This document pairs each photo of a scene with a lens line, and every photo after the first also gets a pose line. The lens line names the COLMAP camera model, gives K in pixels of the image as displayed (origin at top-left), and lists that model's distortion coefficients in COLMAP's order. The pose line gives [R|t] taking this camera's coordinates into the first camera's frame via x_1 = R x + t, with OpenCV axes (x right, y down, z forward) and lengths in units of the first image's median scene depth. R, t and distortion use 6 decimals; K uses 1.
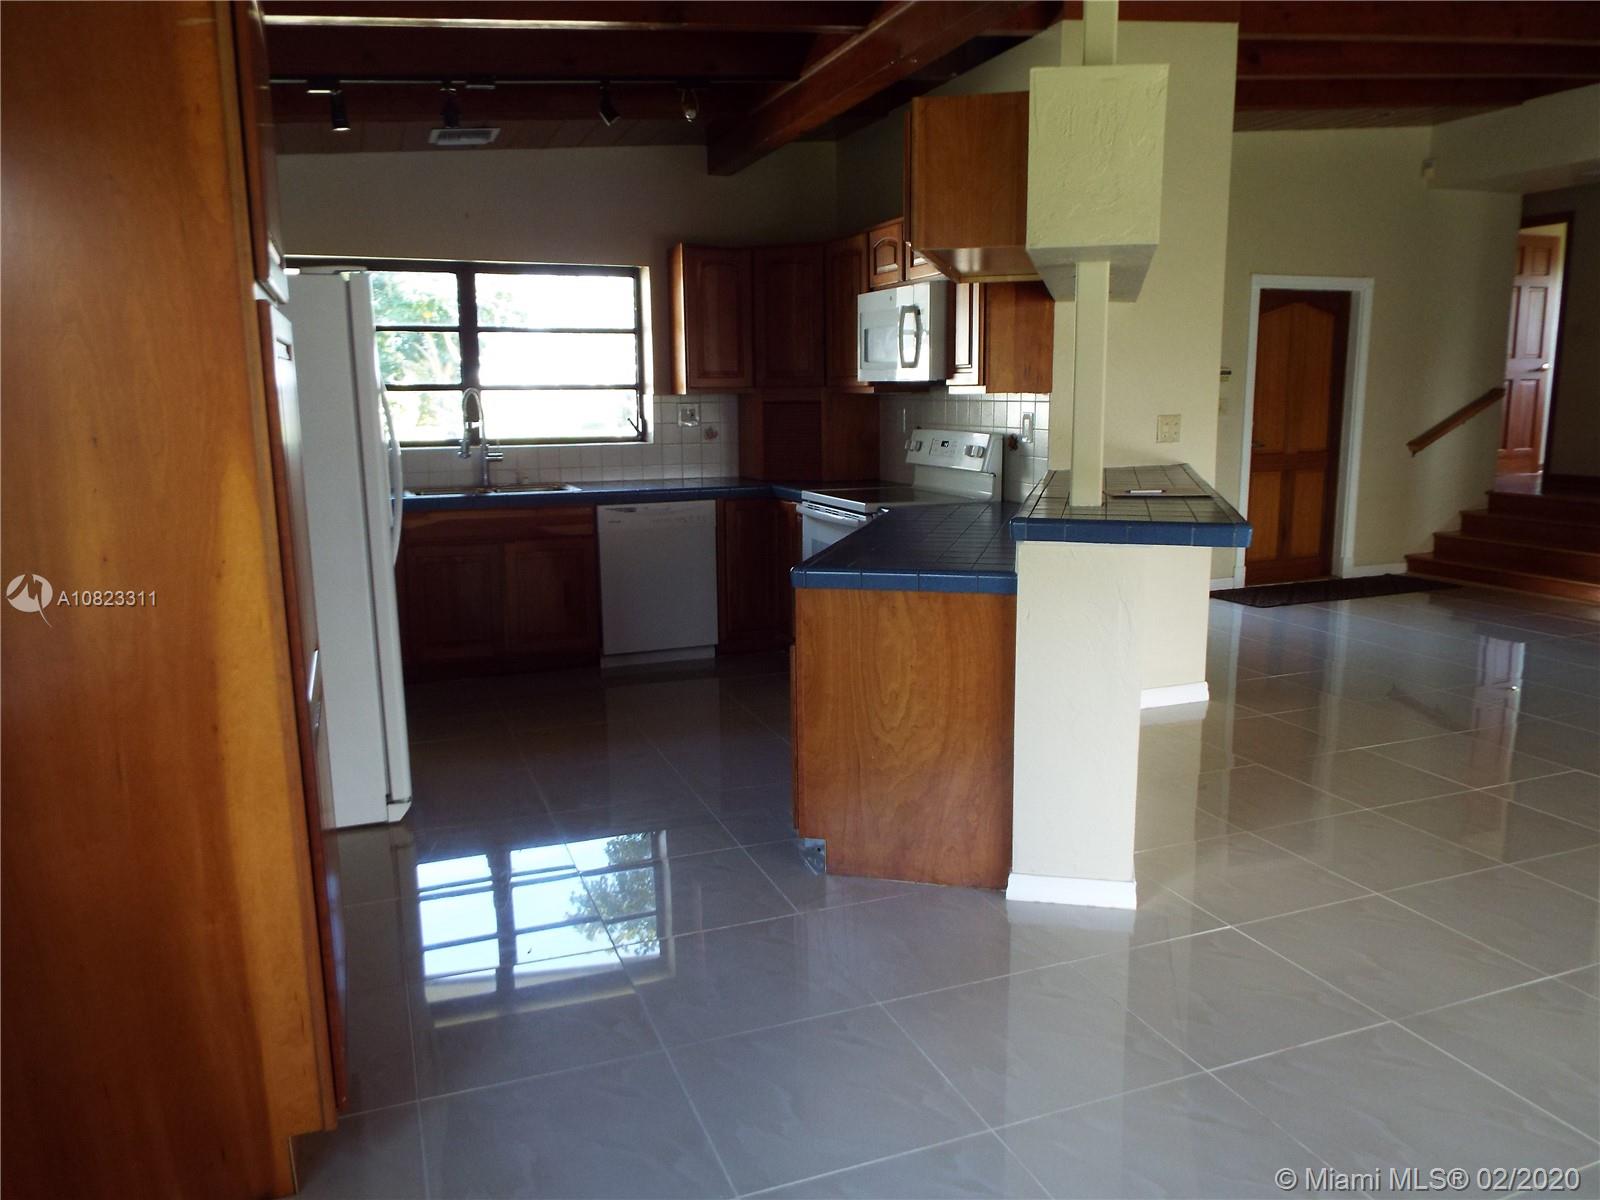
lens RADIAL K [[1151.4, 0, 797.0], [0, 1151.4, 600.5], [0, 0, 1]] dist [-0.021046, 0.024307]
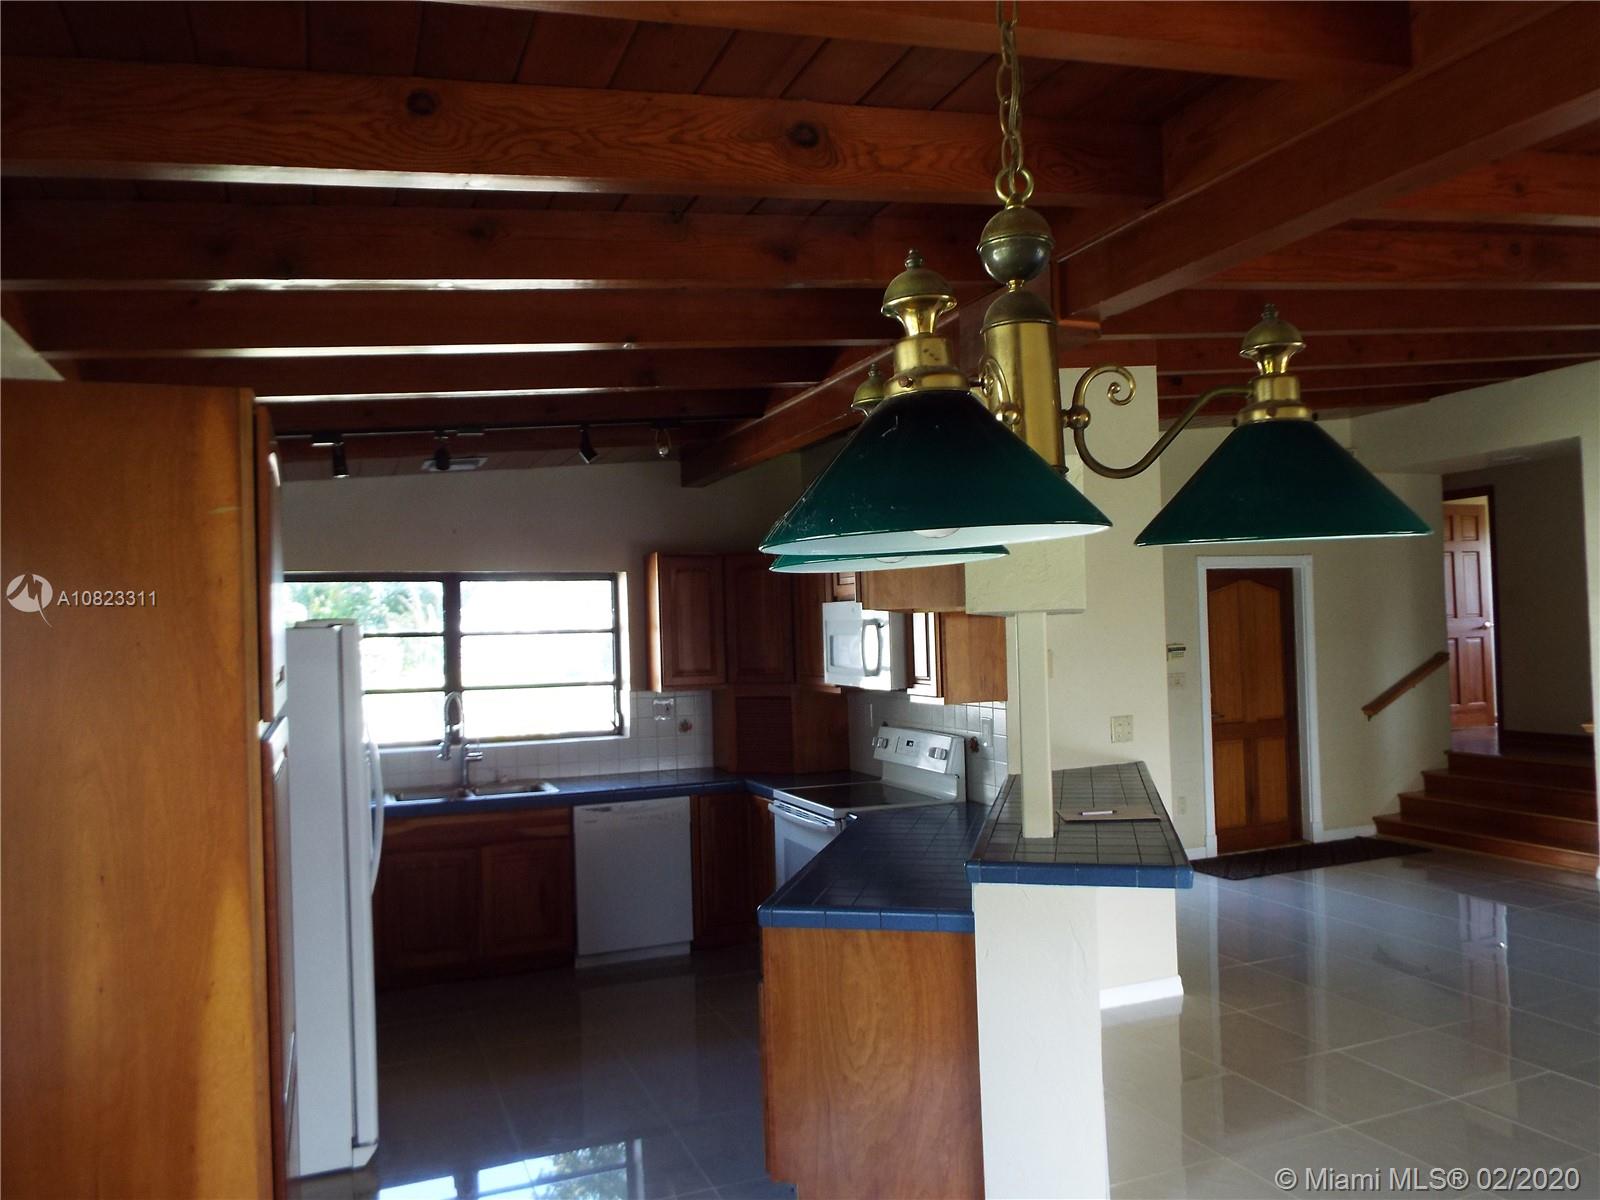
lens RADIAL K [[1153.1, 0, 796.8], [0, 1153.1, 609.7], [0, 0, 1]] dist [-0.012336, 0.007479]
pose [[0.999666, -0.018974, 0.017556, 0.009597], [0.022021, 0.980764, -0.193950, -0.050151], [-0.013539, 0.194272, 0.980854, -0.038765]]
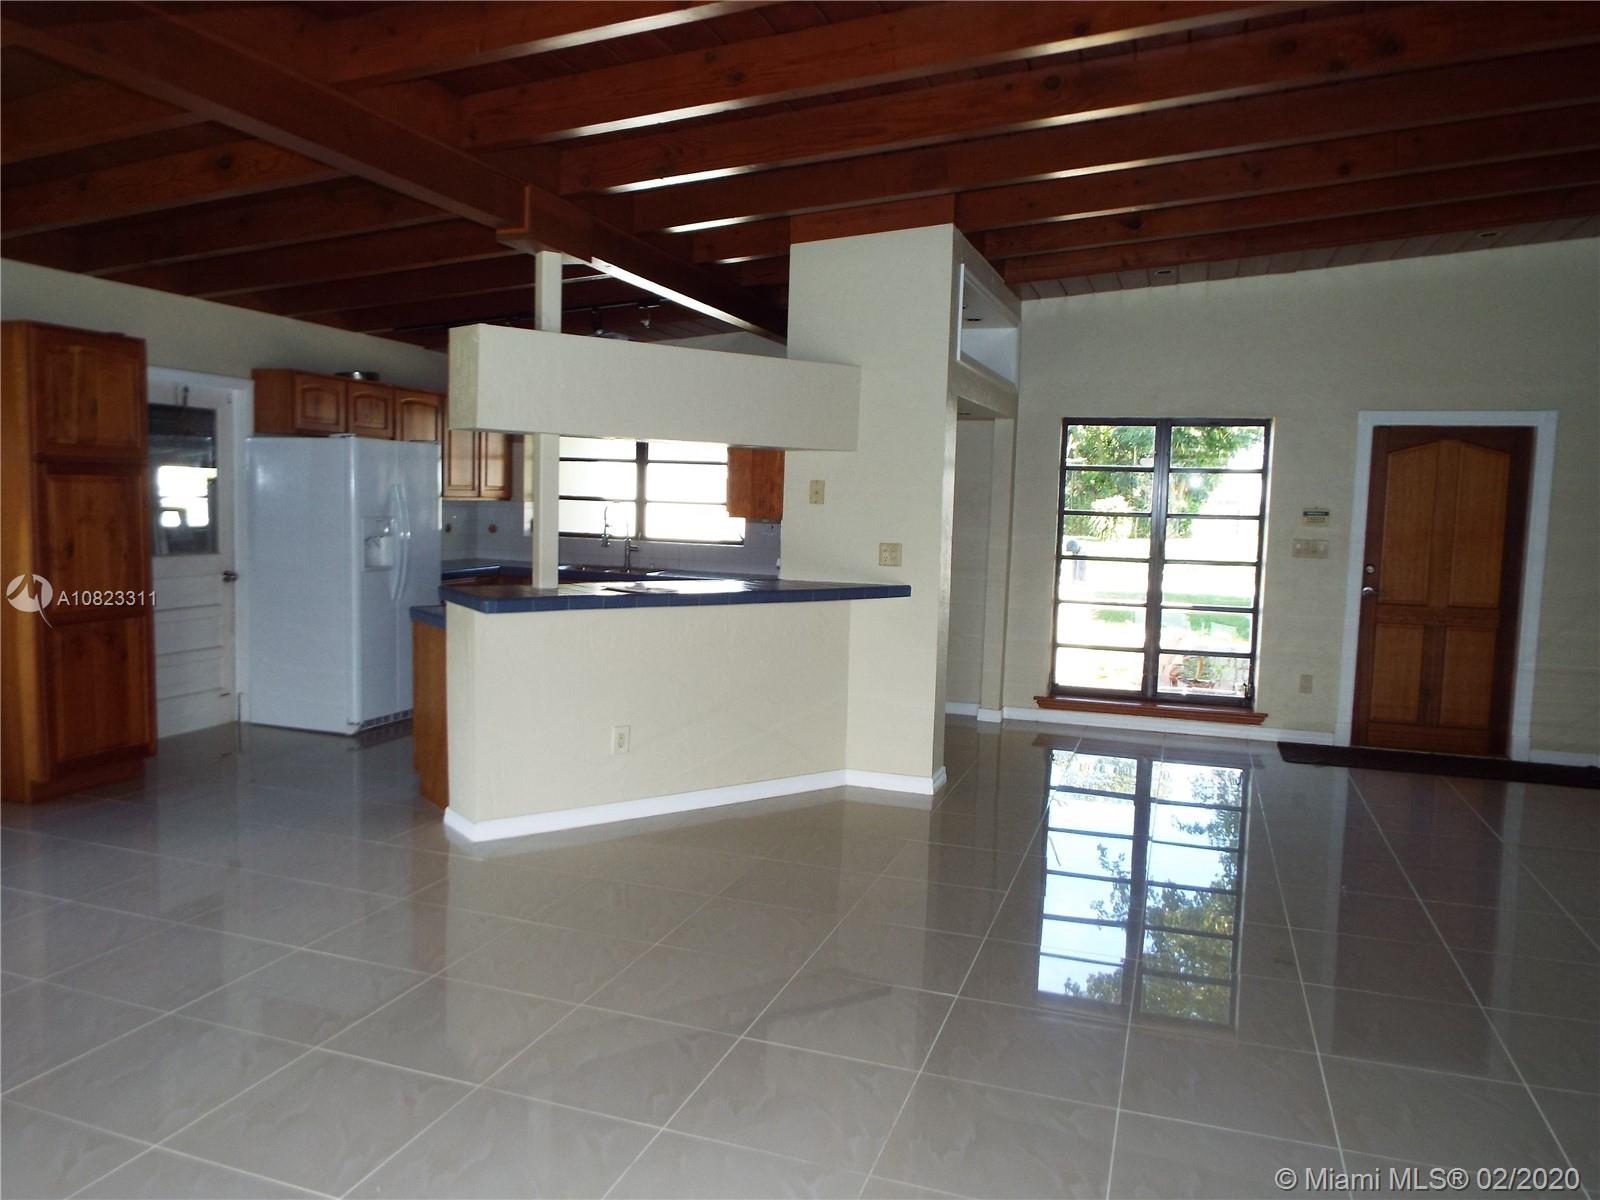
lens RADIAL K [[1151.4, 0, 797.0], [0, 1151.4, 600.5], [0, 0, 1]] dist [-0.021046, 0.024307]
pose [[0.771184, 0.088490, -0.630432, 0.853209], [-0.148726, 0.987932, -0.043262, -0.030446], [0.618995, 0.127125, 0.775038, 0.013505]]
